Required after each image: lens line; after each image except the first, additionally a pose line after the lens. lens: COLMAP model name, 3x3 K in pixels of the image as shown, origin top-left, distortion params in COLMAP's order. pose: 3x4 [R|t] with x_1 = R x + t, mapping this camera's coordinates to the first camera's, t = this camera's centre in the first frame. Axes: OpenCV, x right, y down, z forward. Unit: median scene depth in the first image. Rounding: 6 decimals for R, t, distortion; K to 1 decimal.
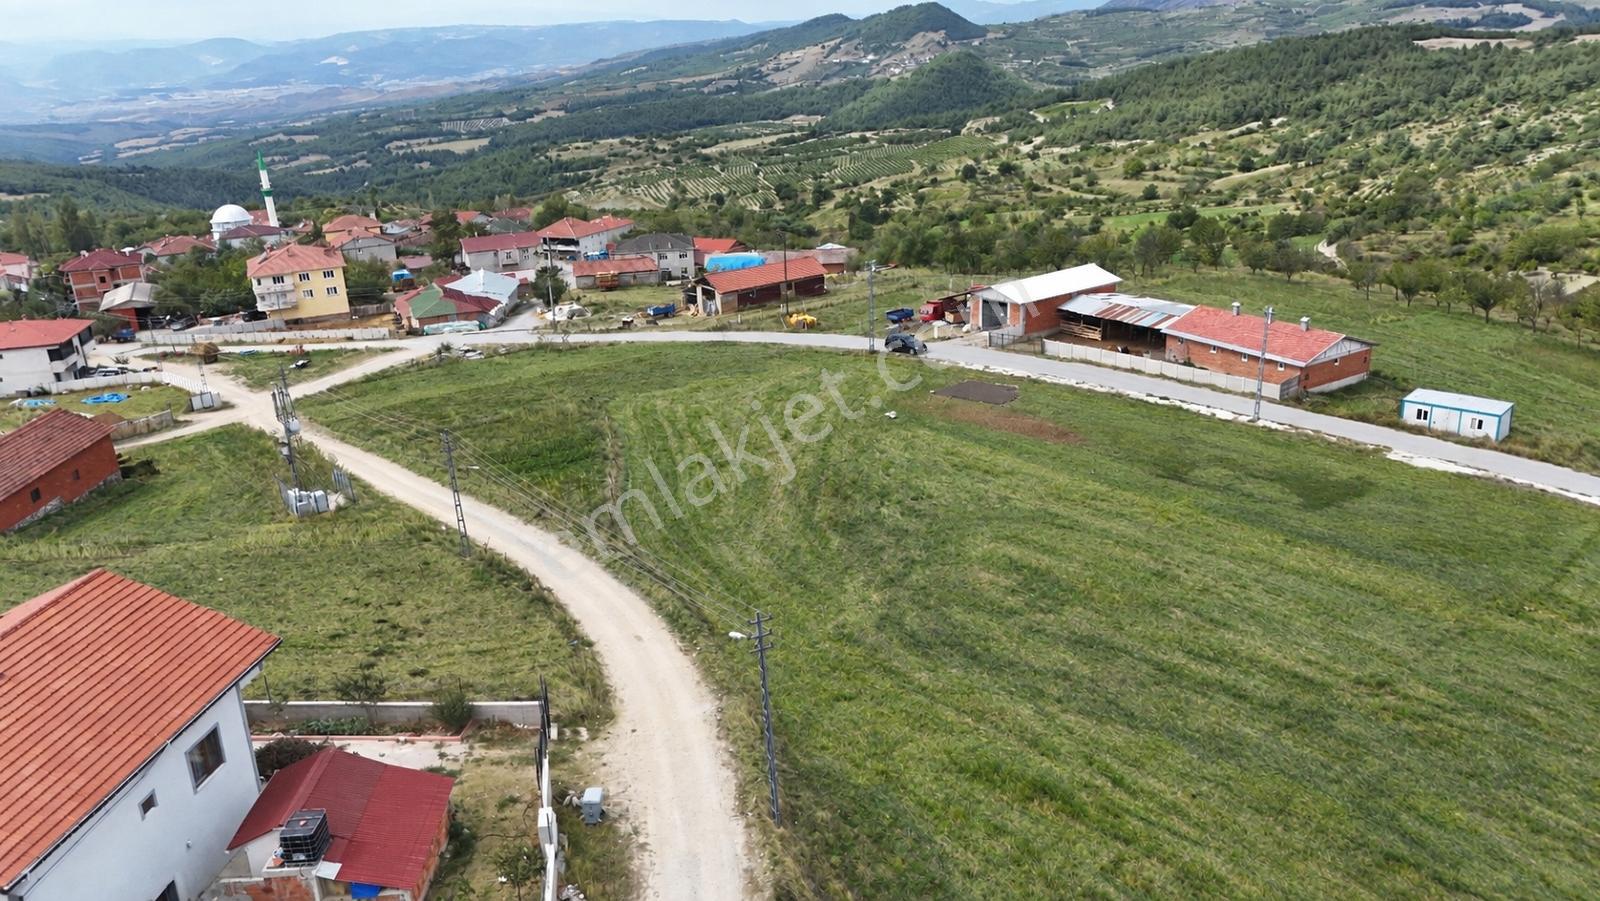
lens RADIAL K [[1188.3, 0, 793.5], [0, 1188.3, 451.9], [0, 0, 1]] dist [0.060537, -0.051384]
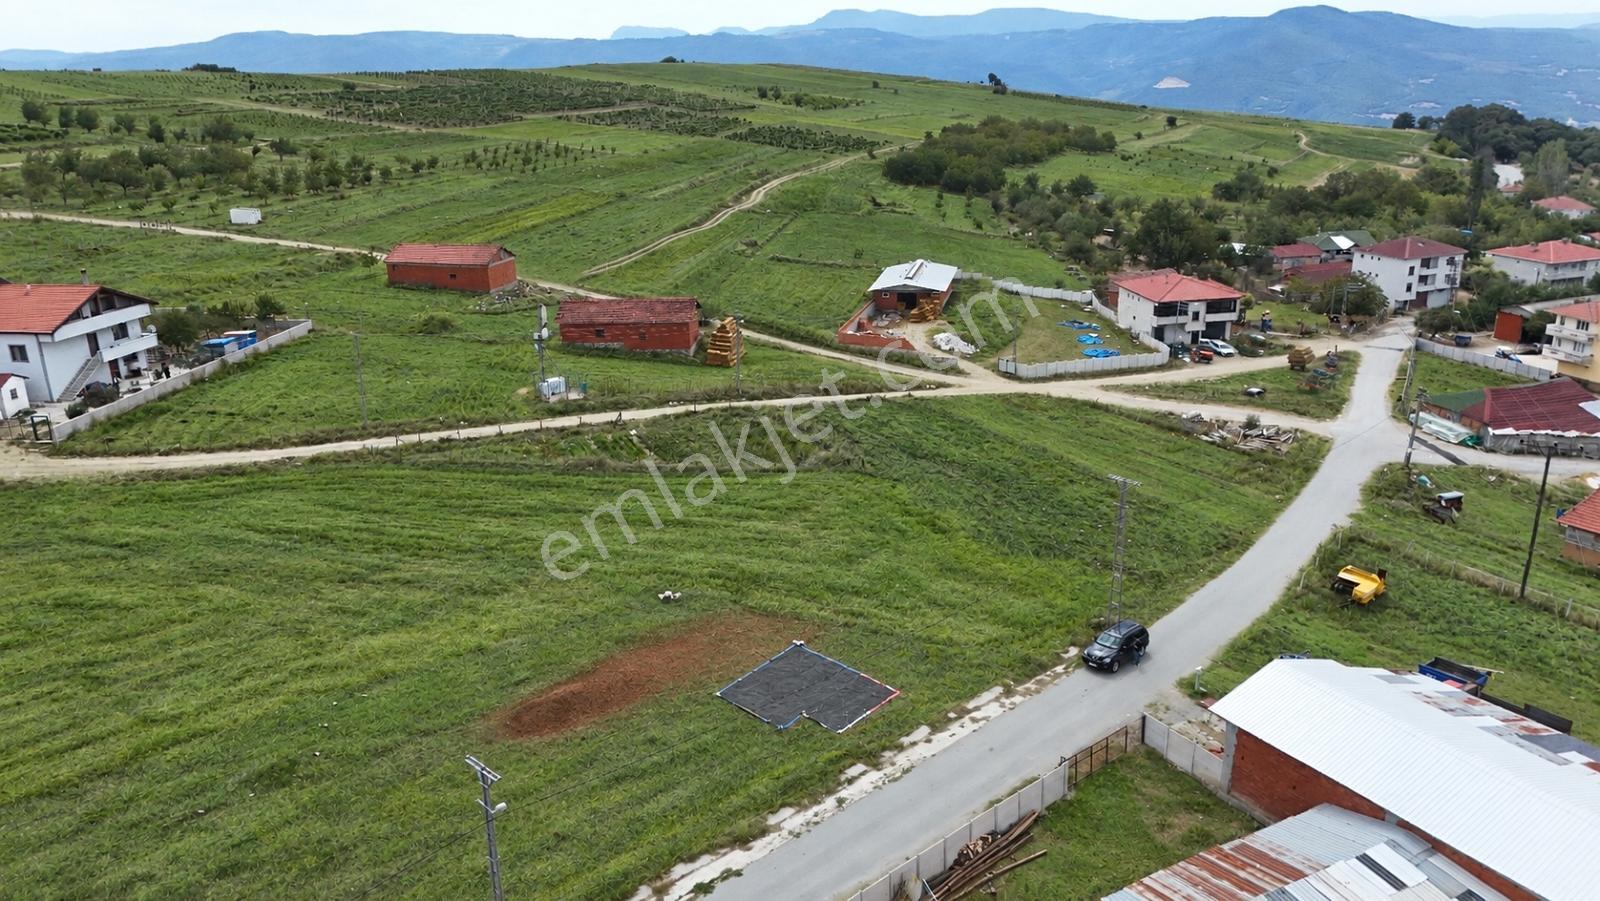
lens RADIAL K [[1174.0, 0, 800.0], [0, 1174.0, 450.5], [0, 0, 1]] dist [0.059332, -0.101562]
pose [[-0.114532, 0.363435, -0.924552, 0.082171], [-0.294909, 0.876283, 0.380994, -0.048964], [0.948636, 0.316295, 0.006818, 0.124036]]
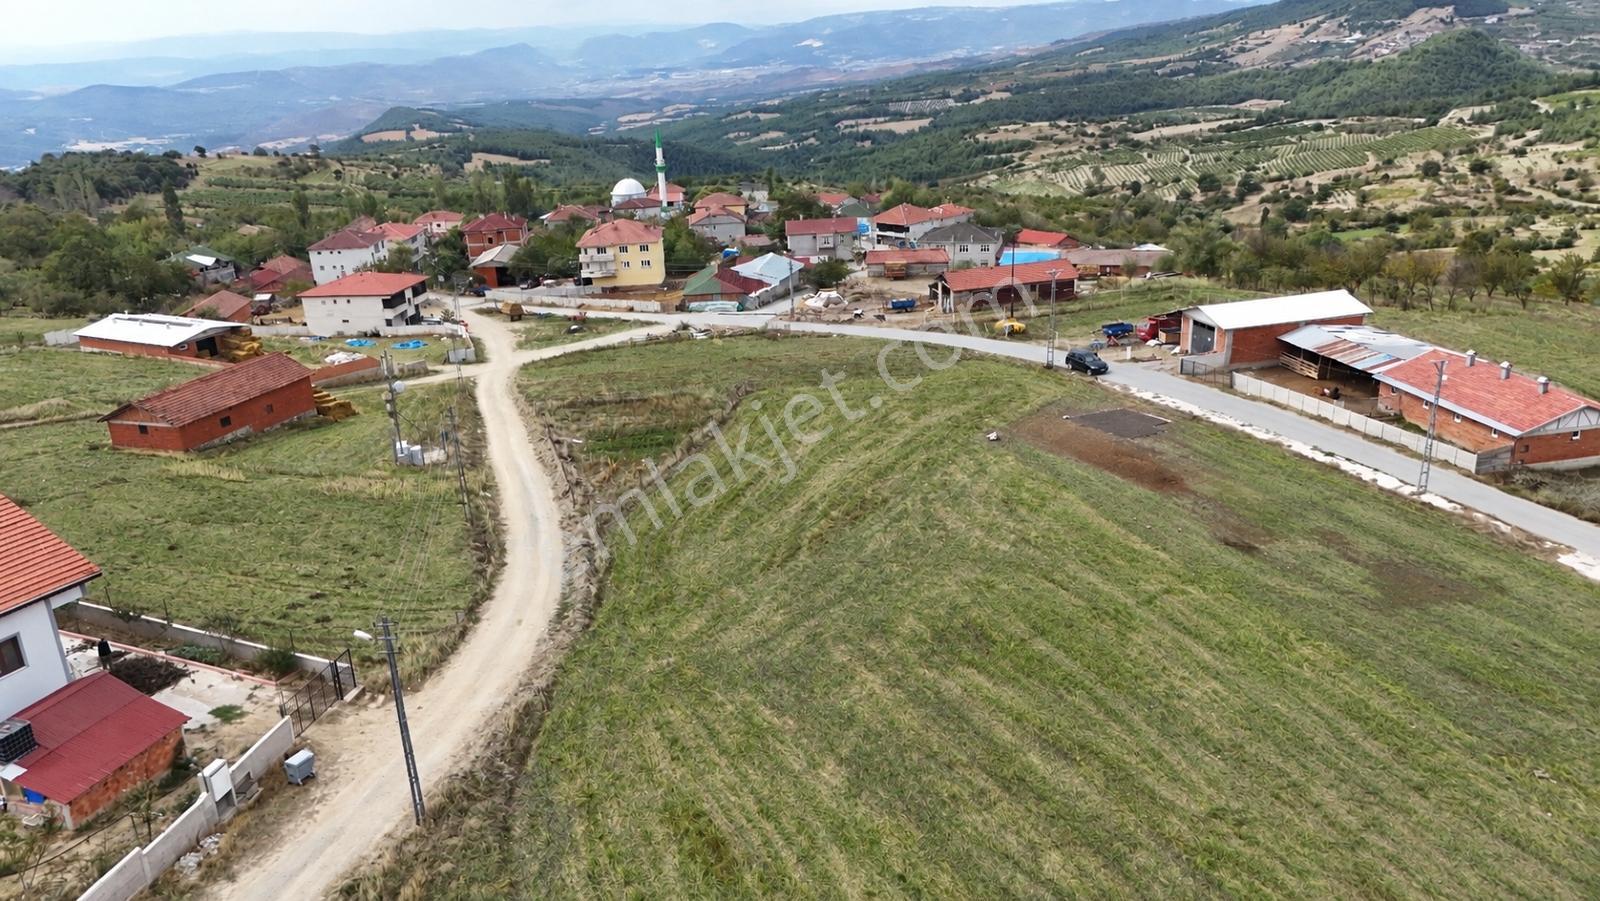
lens RADIAL K [[1186.4, 0, 792.4], [0, 1186.4, 449.2], [0, 0, 1]] dist [0.063476, -0.054428]
pose [[0.933459, 0.119369, -0.338239, 0.029406], [-0.114962, 0.992818, 0.033108, -0.003972], [0.339761, 0.007979, 0.940478, 0.006103]]
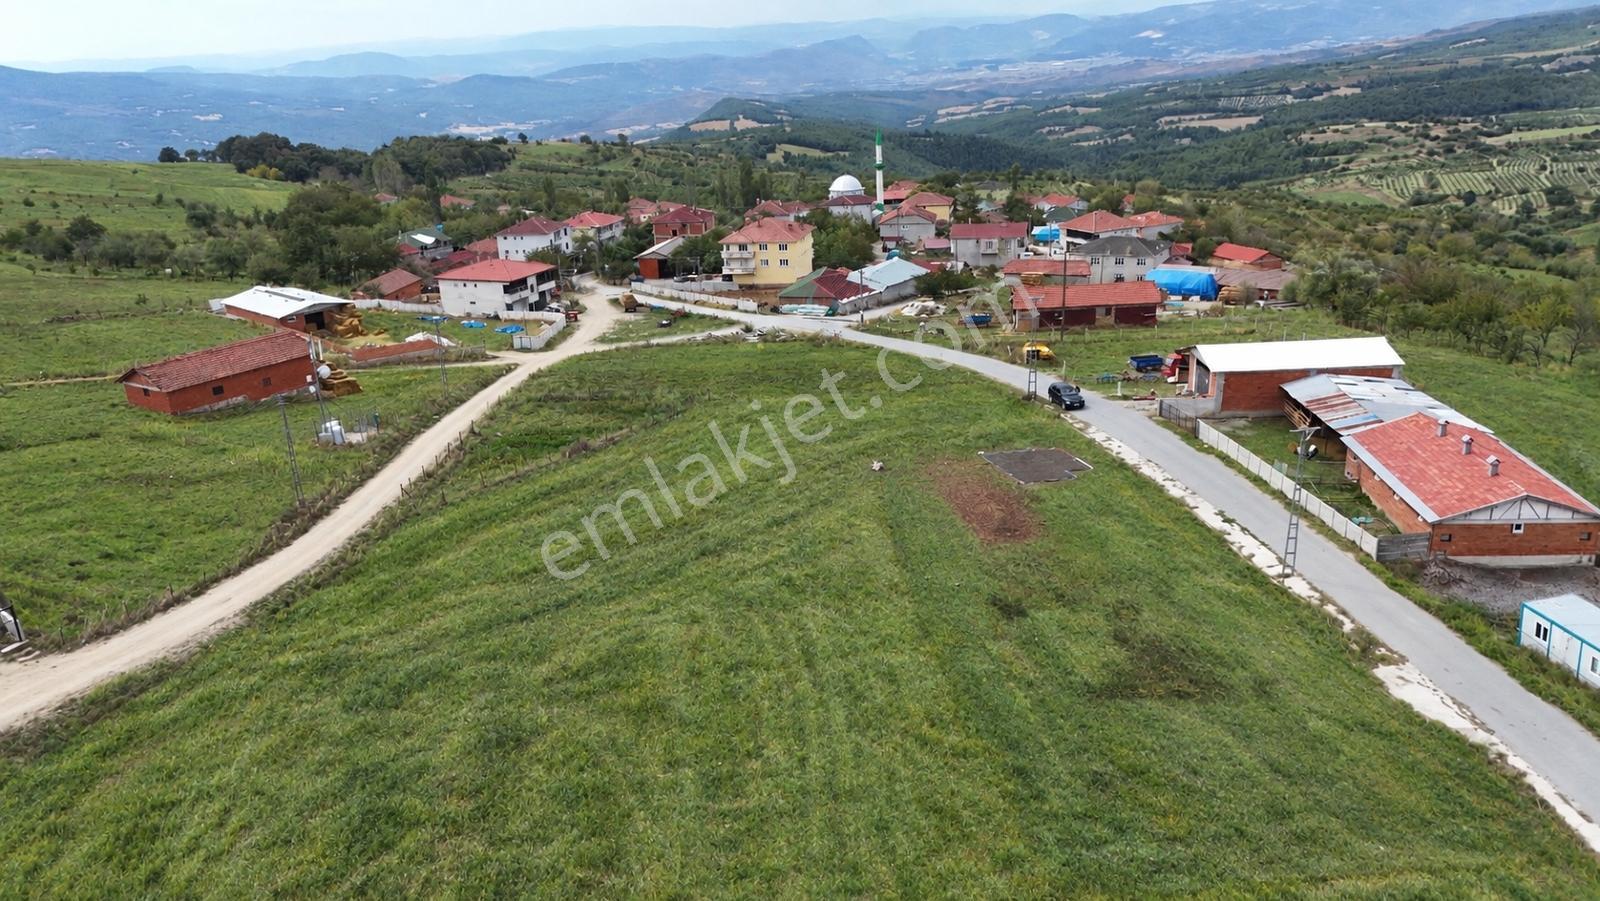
lens RADIAL K [[1188.3, 0, 793.5], [0, 1188.3, 451.9], [0, 0, 1]] dist [0.060537, -0.051384]
pose [[0.806850, 0.200350, -0.555745, 0.061896], [-0.188672, 0.978860, 0.078966, -0.011879], [0.559817, 0.041140, 0.827594, 0.023792]]
